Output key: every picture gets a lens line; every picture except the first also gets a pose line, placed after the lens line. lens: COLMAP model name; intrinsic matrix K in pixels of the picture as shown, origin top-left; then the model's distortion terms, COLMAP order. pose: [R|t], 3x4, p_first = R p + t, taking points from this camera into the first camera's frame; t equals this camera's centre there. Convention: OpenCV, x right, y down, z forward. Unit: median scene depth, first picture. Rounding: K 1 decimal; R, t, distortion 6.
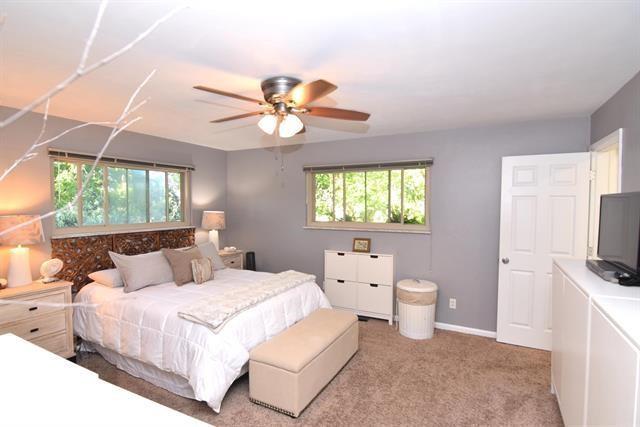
lens RADIAL K [[324.3, 0, 319.0], [0, 324.3, 216.0], [0, 0, 1]] dist [-0.016707, -0.001373]
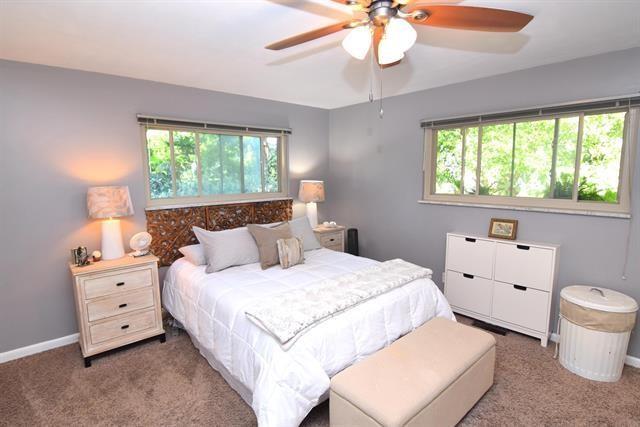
lens RADIAL K [[324.3, 0, 319.0], [0, 324.3, 216.0], [0, 0, 1]] dist [-0.016707, -0.001373]
pose [[0.936549, 0.036963, -0.348584, 0.000020], [-0.001645, 0.994878, 0.101074, -0.010401], [0.350534, -0.094087, 0.931812, 0.242866]]
